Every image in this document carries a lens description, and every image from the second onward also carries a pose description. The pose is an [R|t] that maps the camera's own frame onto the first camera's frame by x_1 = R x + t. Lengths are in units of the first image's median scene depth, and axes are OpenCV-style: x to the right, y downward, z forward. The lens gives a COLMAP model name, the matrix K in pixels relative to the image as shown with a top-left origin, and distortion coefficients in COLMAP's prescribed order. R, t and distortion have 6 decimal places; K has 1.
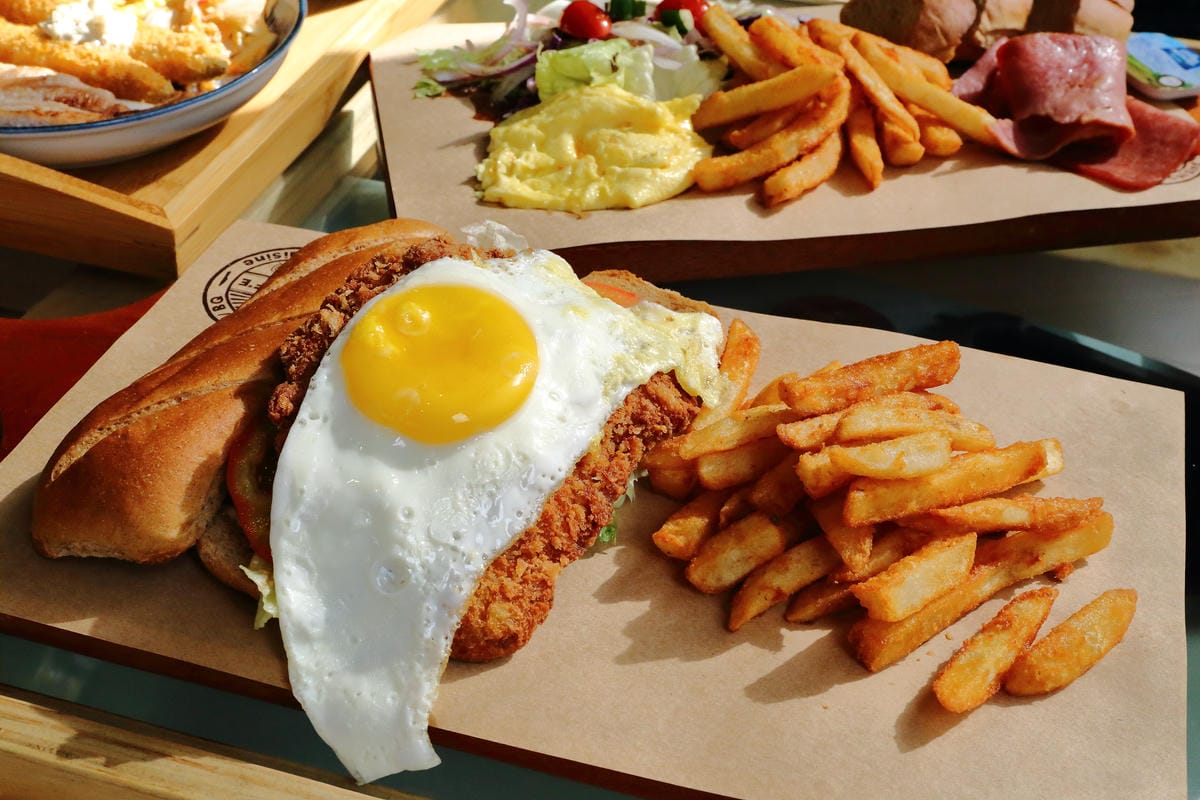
lens RADIAL K [[1552.4, 0, 606.7], [0, 1552.4, 390.7], [0, 0, 1]] dist [0.027860, 0.000000]
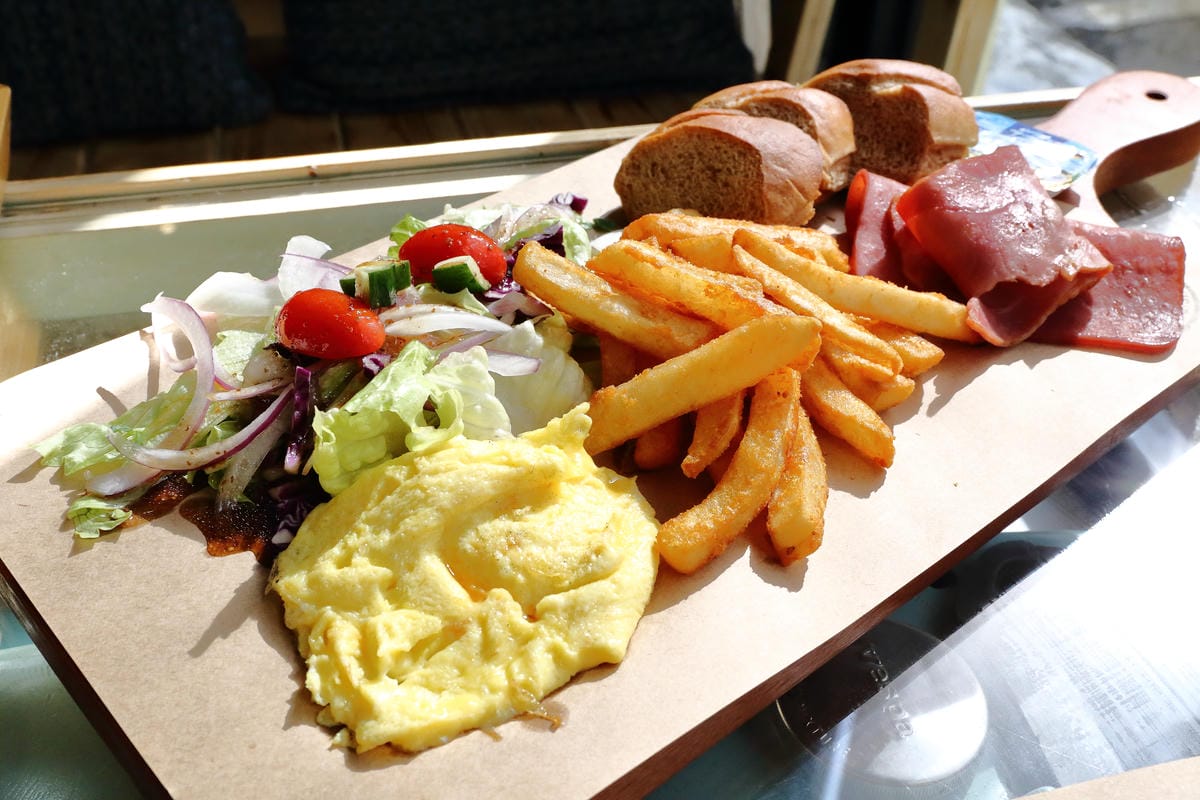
lens RADIAL K [[1327.4, 0, 592.2], [0, 1327.4, 399.9], [0, 0, 1]] dist [-0.016055, 0.000000]
pose [[0.864687, -0.317260, 0.389439, -0.152194], [0.298799, 0.948079, 0.108927, -0.268688], [-0.403777, 0.022176, 0.914589, 0.564616]]
